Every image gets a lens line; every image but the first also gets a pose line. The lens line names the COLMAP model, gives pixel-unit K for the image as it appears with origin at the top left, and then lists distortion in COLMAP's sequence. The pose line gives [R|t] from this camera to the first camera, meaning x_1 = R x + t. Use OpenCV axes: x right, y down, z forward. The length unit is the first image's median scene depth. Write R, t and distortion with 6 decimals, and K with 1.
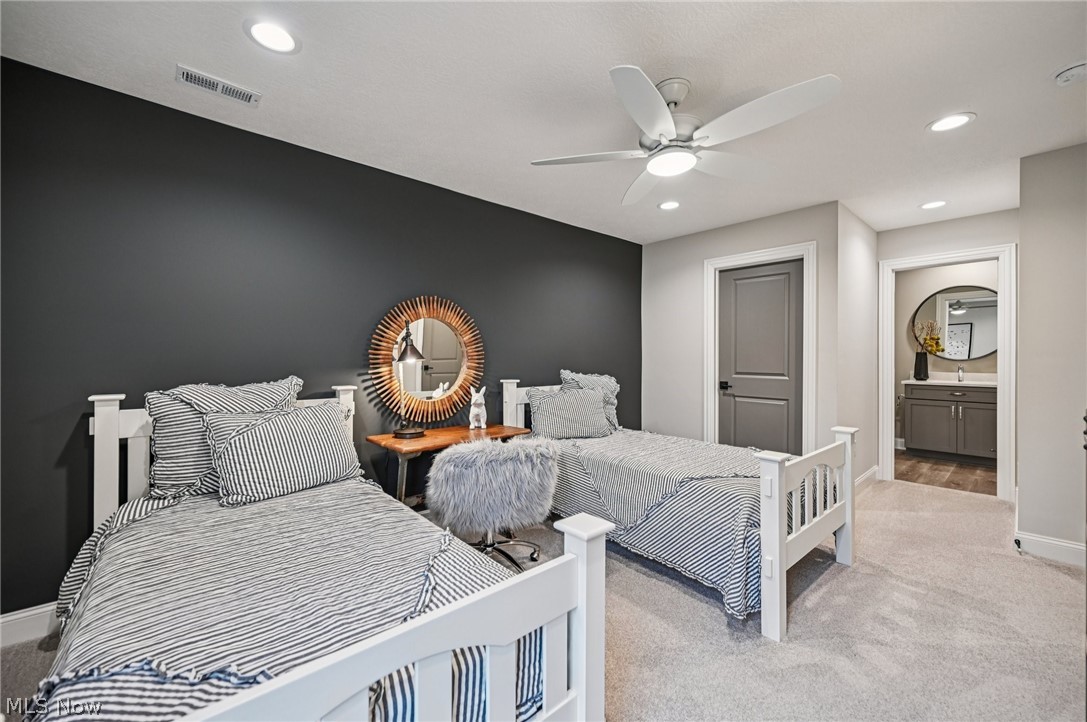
lens RADIAL K [[429.7, 0, 546.2], [0, 429.7, 360.1], [0, 0, 1]] dist [-0.001848, -0.000150]
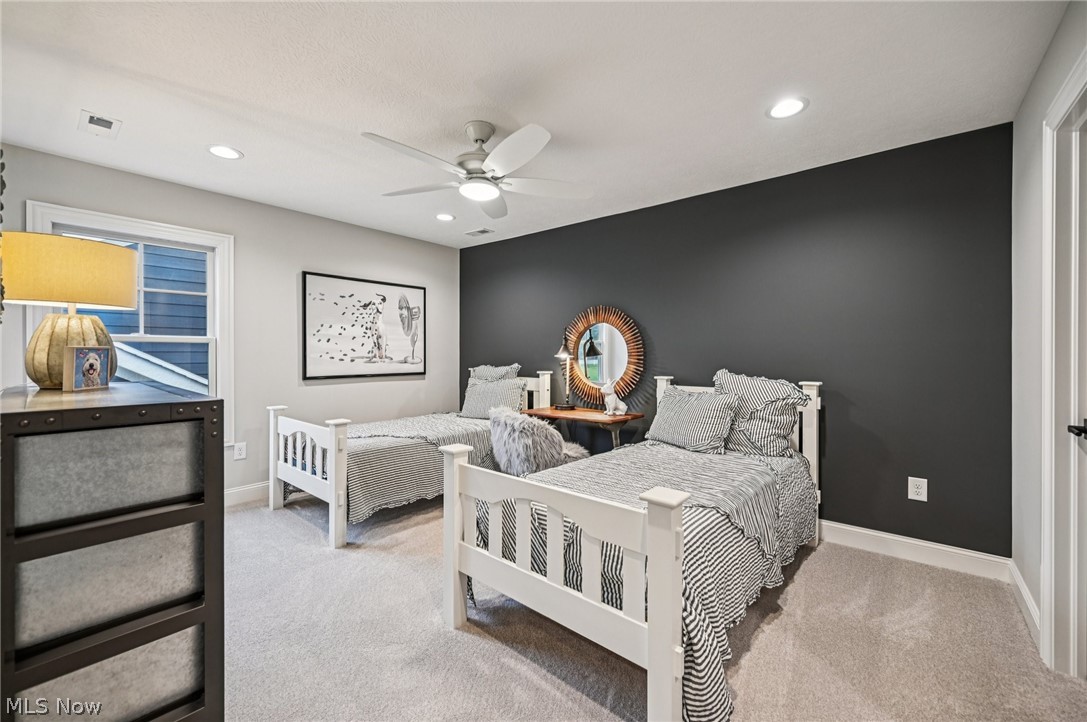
lens RADIAL K [[429.7, 0, 546.2], [0, 429.7, 360.1], [0, 0, 1]] dist [-0.001848, -0.000150]
pose [[0.152520, 0.020690, -0.988084, 0.935918], [-0.004753, 0.999785, 0.020202, -0.012003], [0.988289, 0.001616, 0.152586, 0.624319]]
